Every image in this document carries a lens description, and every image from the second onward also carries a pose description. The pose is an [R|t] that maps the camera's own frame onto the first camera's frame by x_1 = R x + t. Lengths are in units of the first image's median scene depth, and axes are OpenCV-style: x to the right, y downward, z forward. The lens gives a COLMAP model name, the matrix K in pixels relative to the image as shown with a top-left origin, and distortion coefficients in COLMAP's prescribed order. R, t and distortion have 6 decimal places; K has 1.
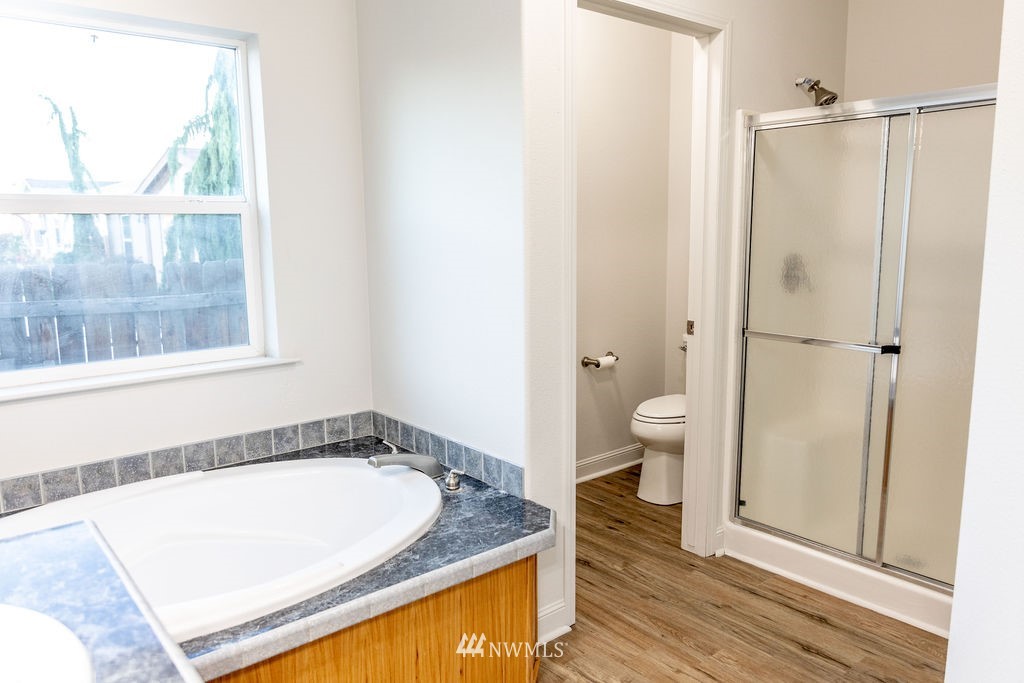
lens RADIAL K [[728.4, 0, 507.5], [0, 728.4, 338.5], [0, 0, 1]] dist [-0.003500, -0.001839]
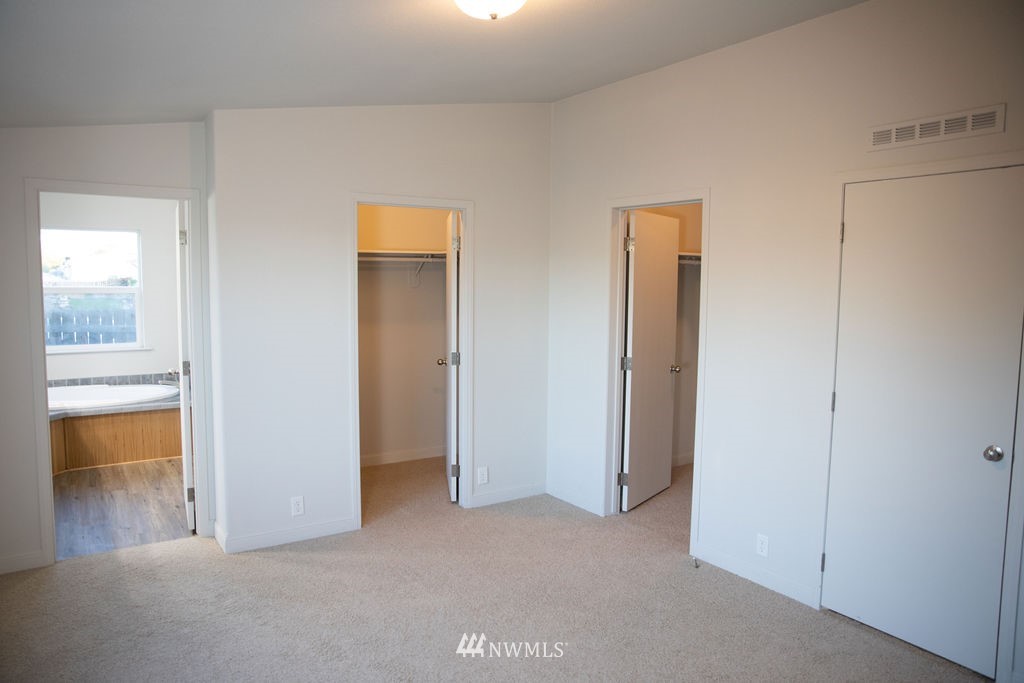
lens RADIAL K [[714.4, 0, 507.5], [0, 714.4, 345.3], [0, 0, 1]] dist [-0.116314, 0.090529]
pose [[0.993468, 0.032396, -0.109416, 1.319303], [-0.038667, 0.997699, -0.055694, 0.114382], [0.107360, 0.059561, 0.992435, -1.408599]]
